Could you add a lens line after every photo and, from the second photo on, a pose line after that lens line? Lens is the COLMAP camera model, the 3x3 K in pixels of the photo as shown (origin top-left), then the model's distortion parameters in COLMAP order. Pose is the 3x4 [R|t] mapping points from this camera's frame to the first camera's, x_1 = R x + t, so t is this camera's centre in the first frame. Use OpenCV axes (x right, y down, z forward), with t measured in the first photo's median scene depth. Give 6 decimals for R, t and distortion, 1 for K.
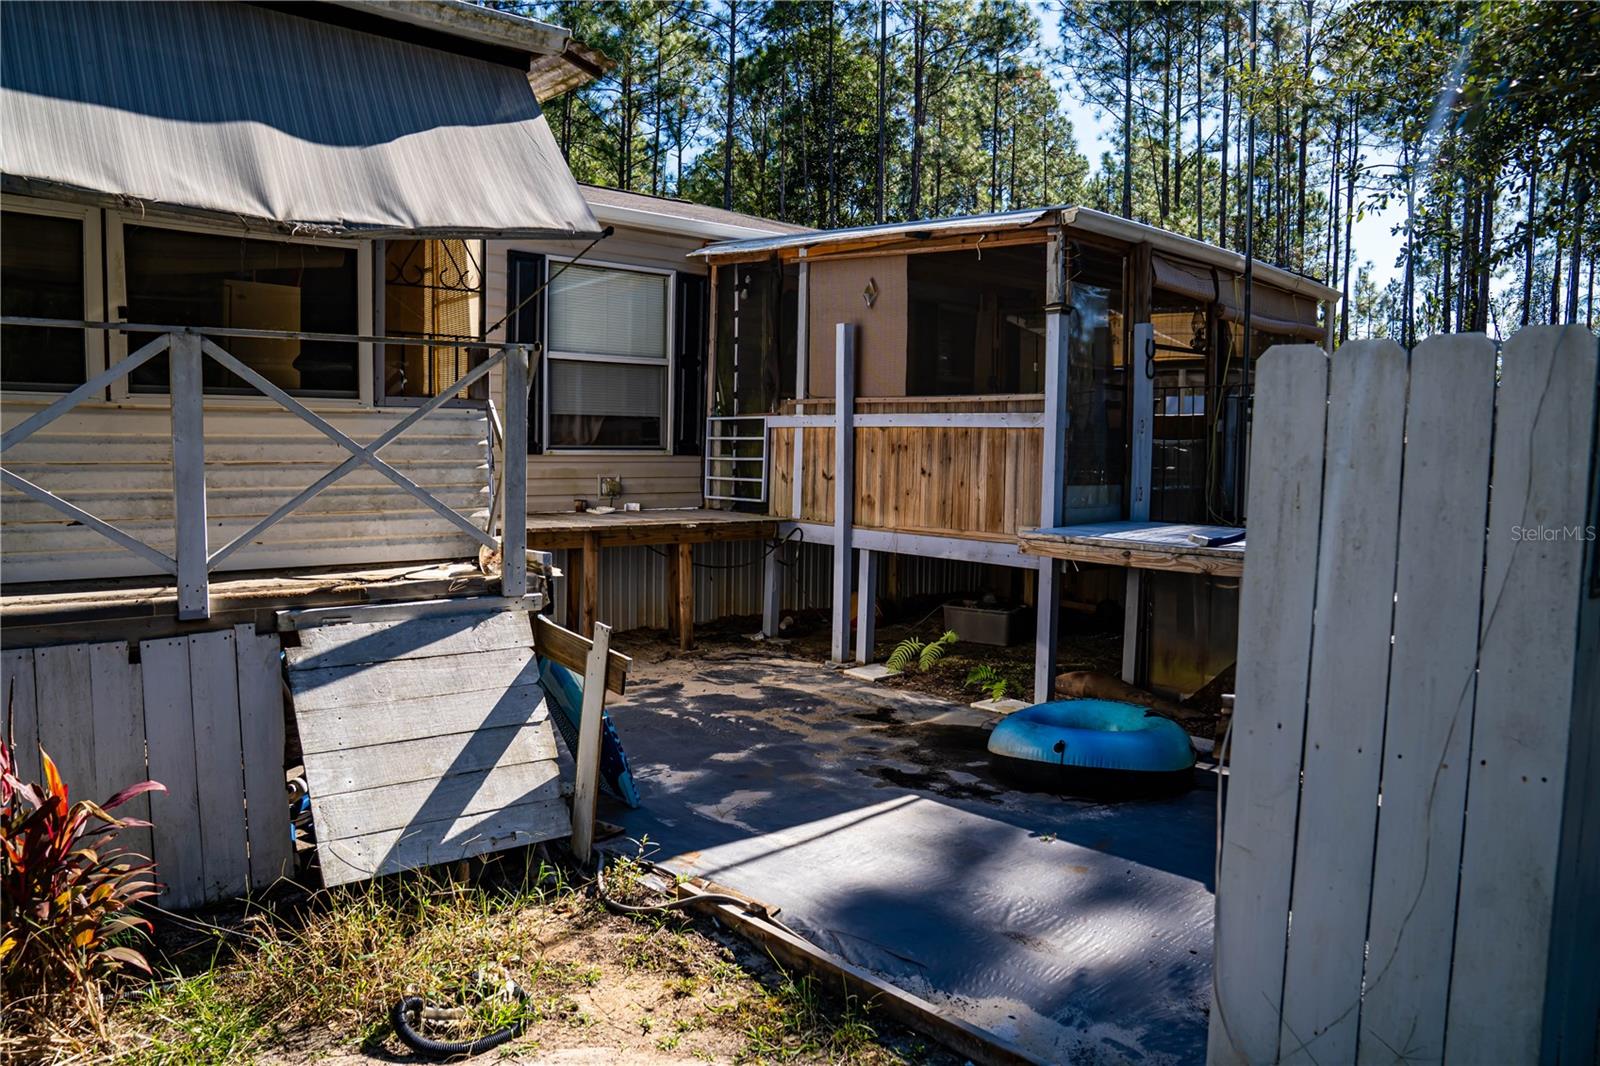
lens RADIAL K [[1111.4, 0, 794.5], [0, 1111.4, 530.0], [0, 0, 1]] dist [-0.135340, 0.106953]
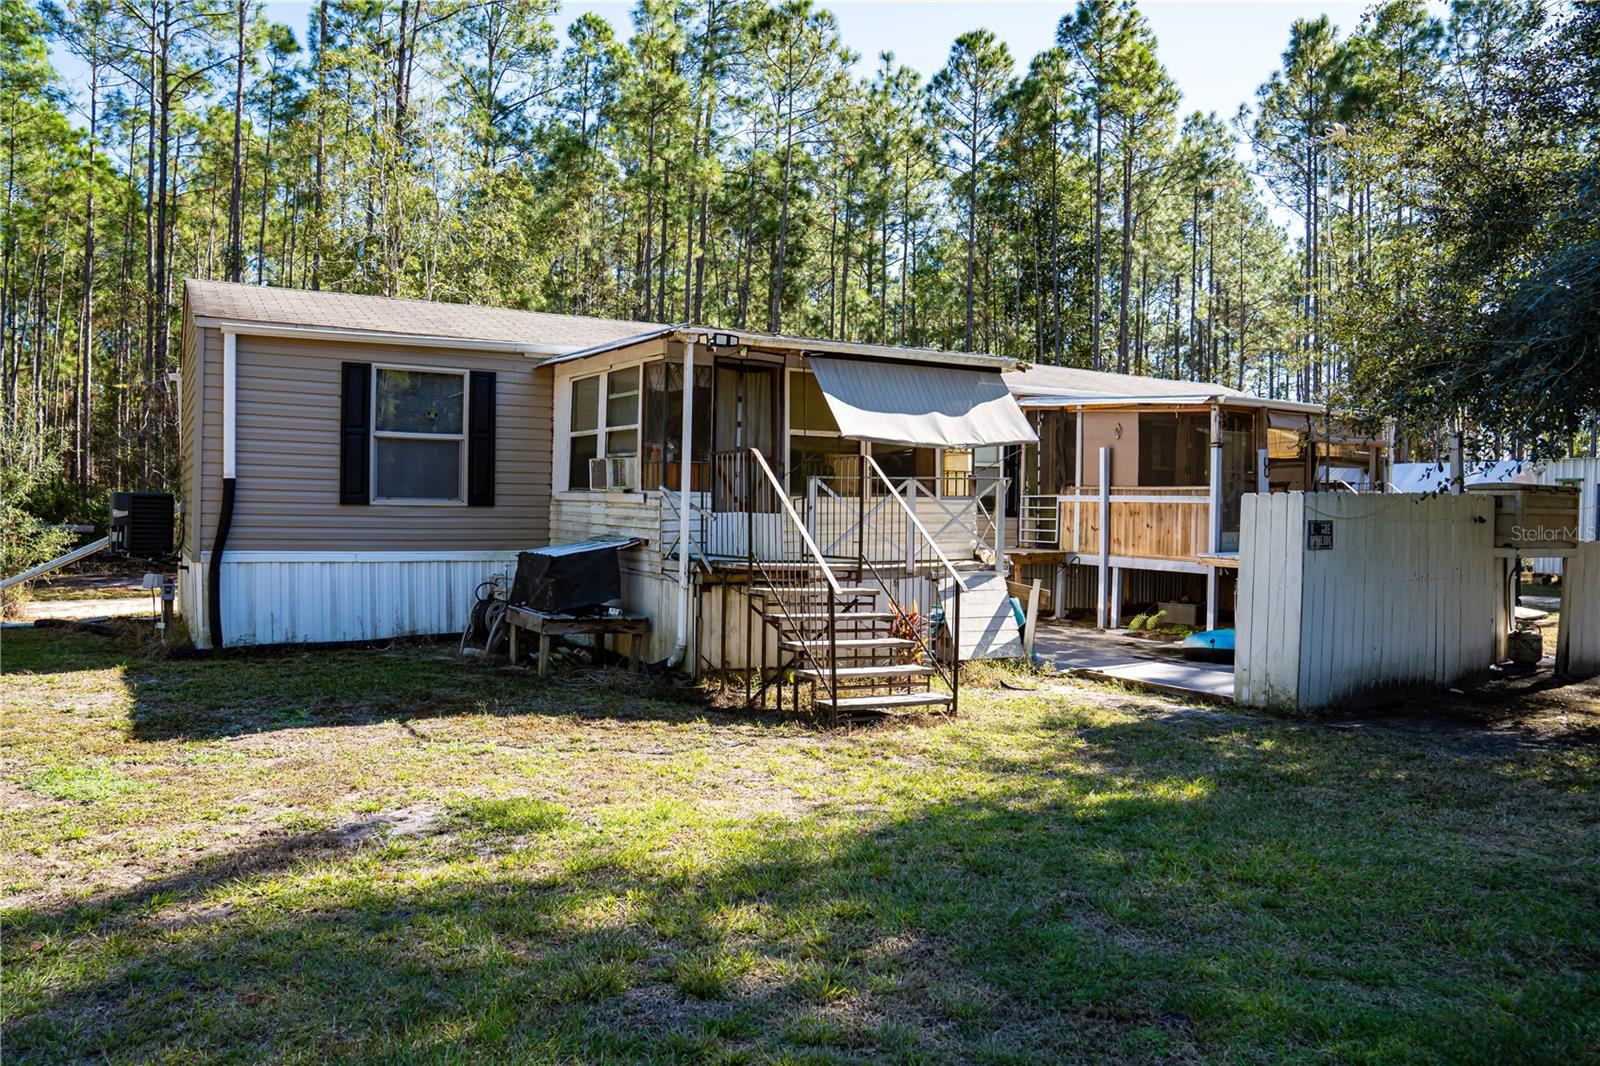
lens RADIAL K [[1113.0, 0, 792.8], [0, 1113.0, 523.0], [0, 0, 1]] dist [-0.134745, 0.106857]
pose [[0.983851, -0.002607, -0.178972, -0.141584], [-0.007817, 0.998314, -0.057513, 0.054380], [0.178820, 0.057983, 0.982172, -0.933526]]
